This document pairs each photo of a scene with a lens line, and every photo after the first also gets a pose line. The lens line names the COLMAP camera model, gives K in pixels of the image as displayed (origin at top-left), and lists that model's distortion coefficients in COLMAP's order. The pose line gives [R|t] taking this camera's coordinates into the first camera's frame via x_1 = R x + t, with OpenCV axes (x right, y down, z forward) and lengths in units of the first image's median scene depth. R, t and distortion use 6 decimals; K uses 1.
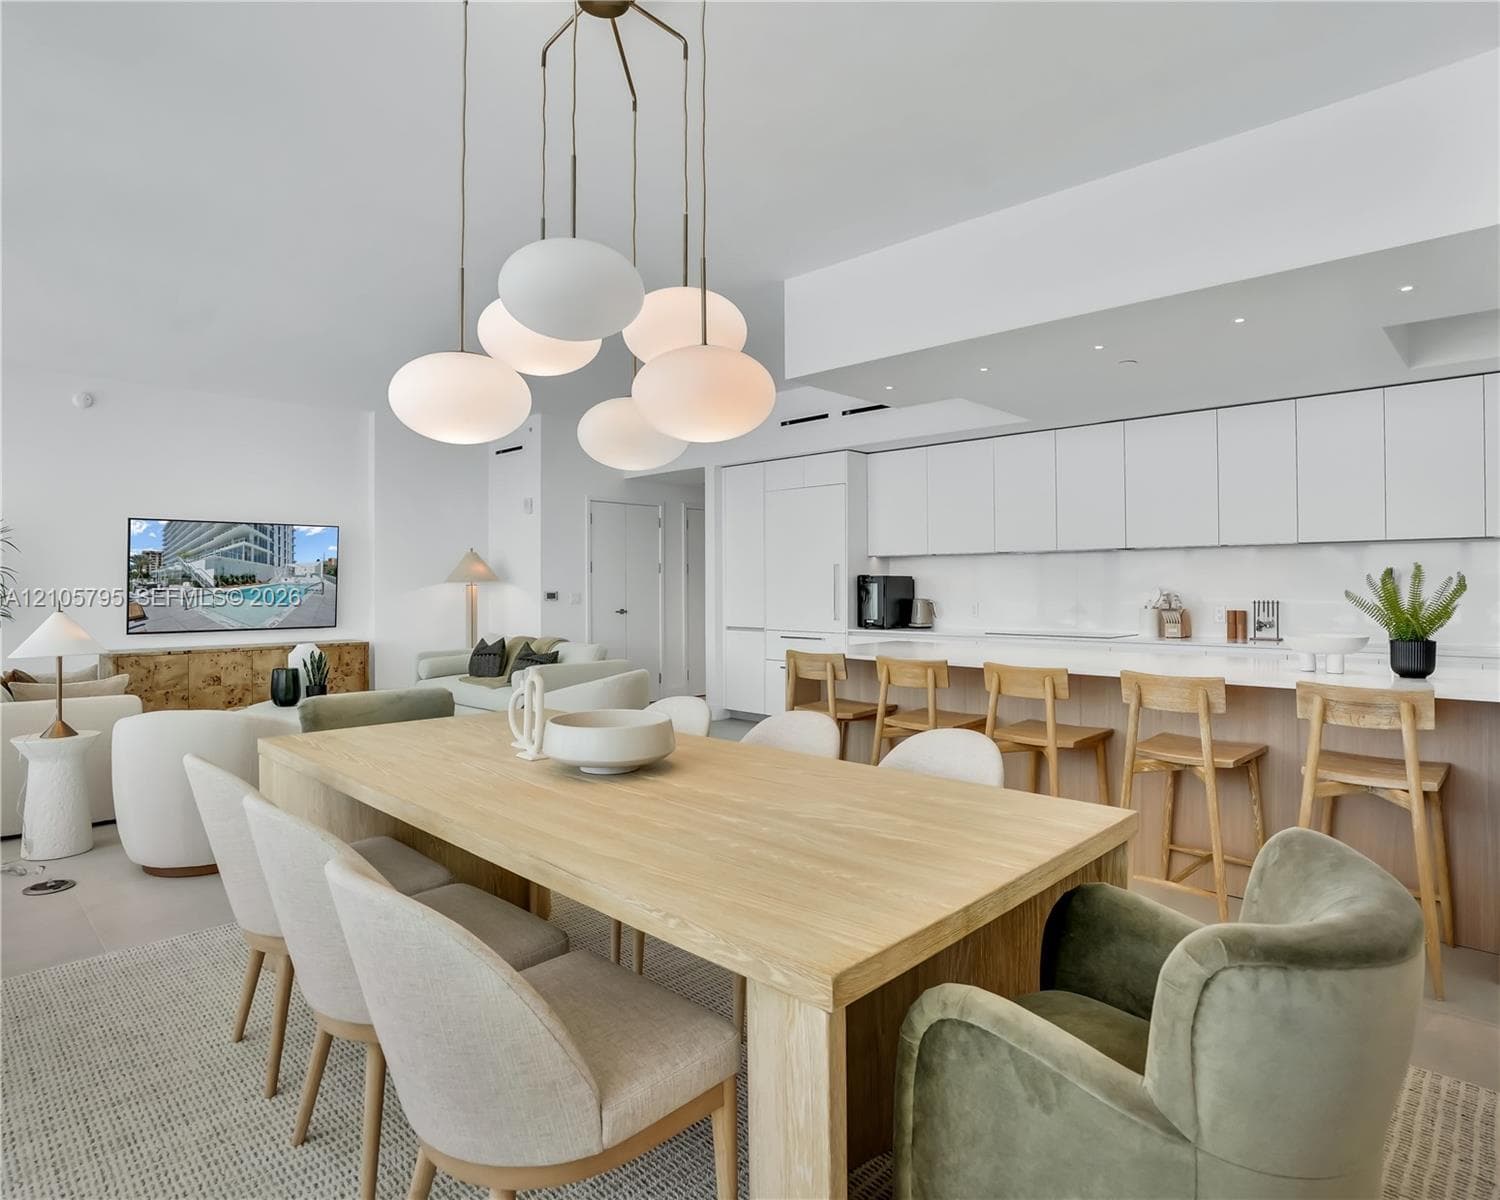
lens RADIAL K [[837.2, 0, 734.2], [0, 837.2, 597.2], [0, 0, 1]] dist [-0.052822, 0.010011]
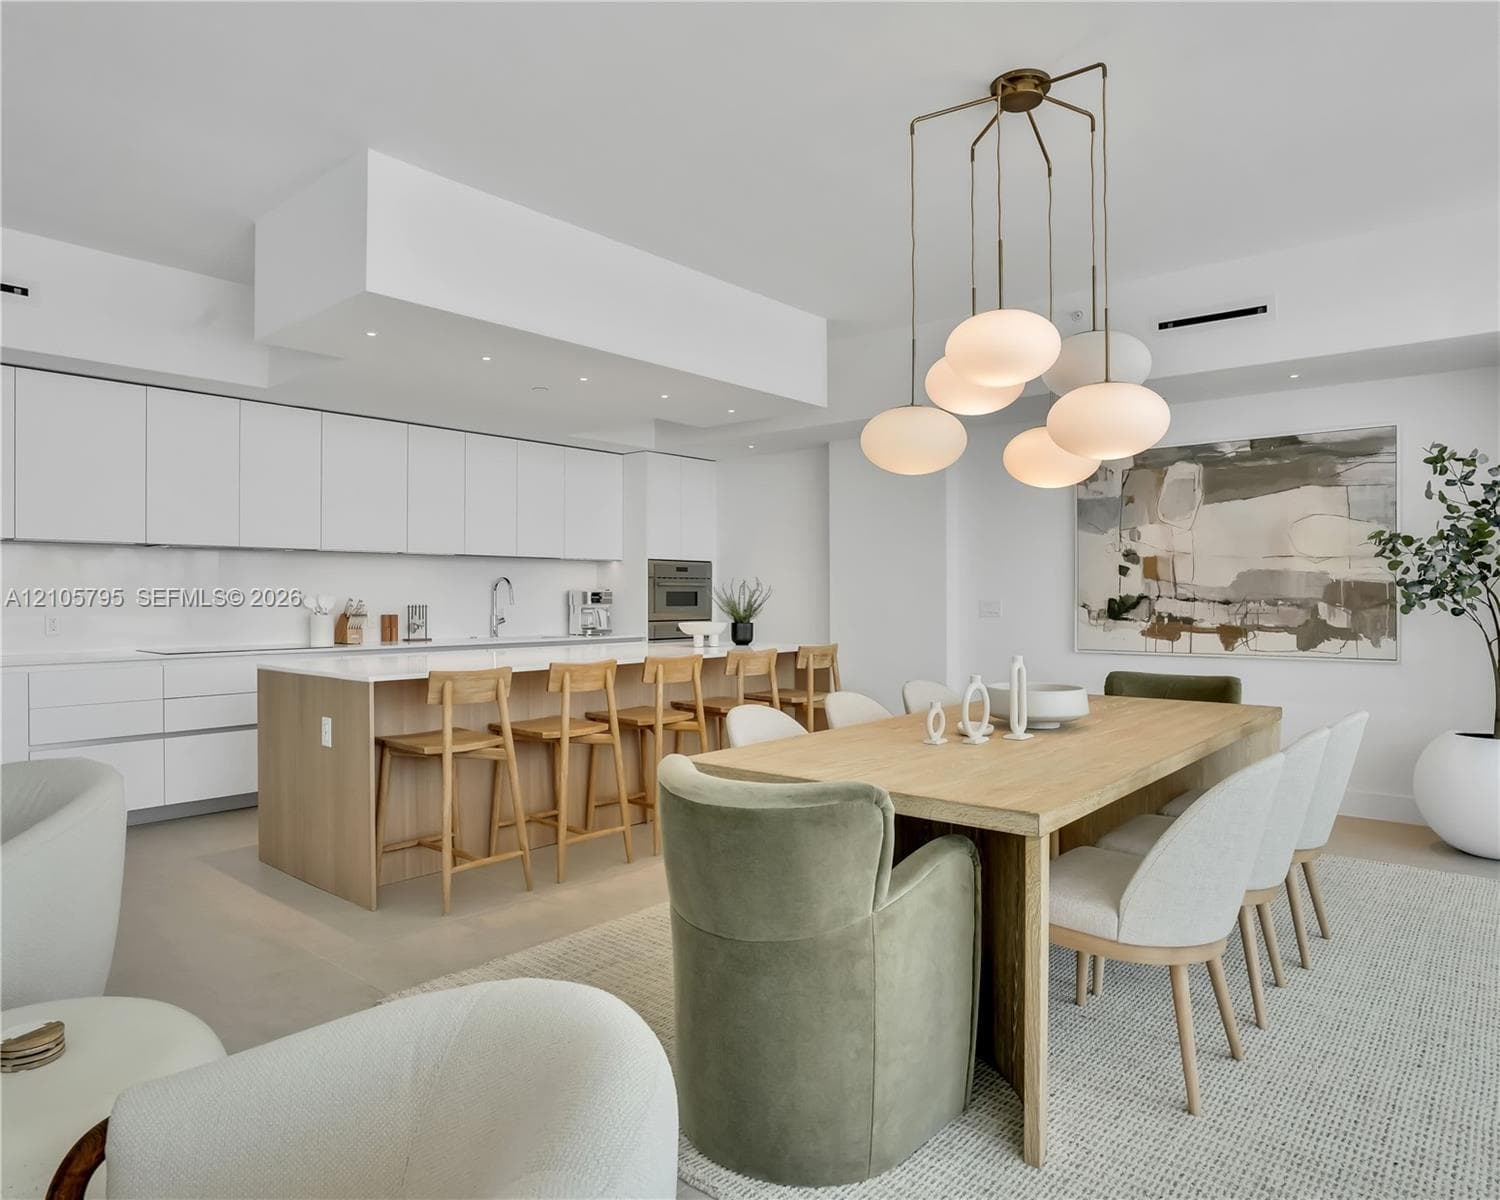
lens RADIAL K [[929.5, 0, 749.7], [0, 929.5, 597.8], [0, 0, 1]] dist [-0.029870, -0.001289]
pose [[-0.073318, 0.001526, 0.997307, -0.766225], [0.009545, 0.999954, -0.000828, 0.000353], [-0.997263, 0.009459, -0.073329, 0.763424]]
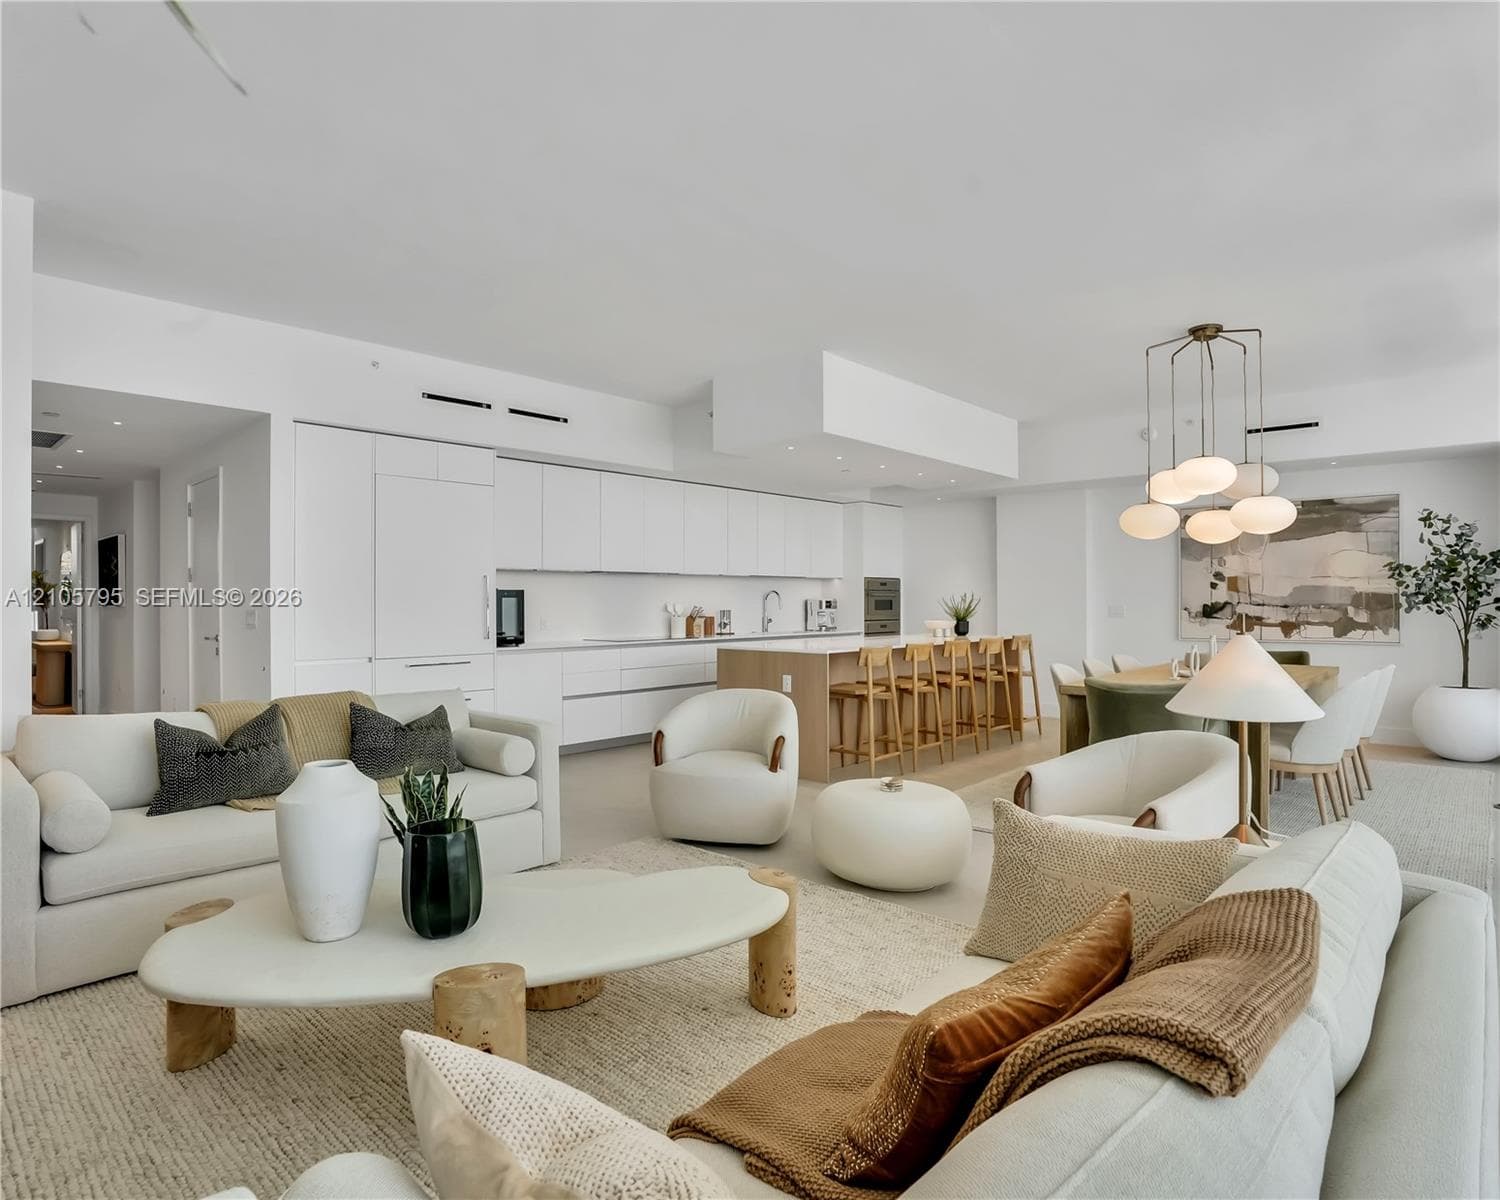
lens RADIAL K [[837.2, 0, 744.4], [0, 837.2, 601.5], [0, 0, 1]] dist [-0.052822, 0.010011]
pose [[-0.033935, 0.003730, 0.999417, -1.234995], [0.012791, 0.999913, -0.003297, -0.007449], [-0.999342, 0.012671, -0.033980, 1.212669]]
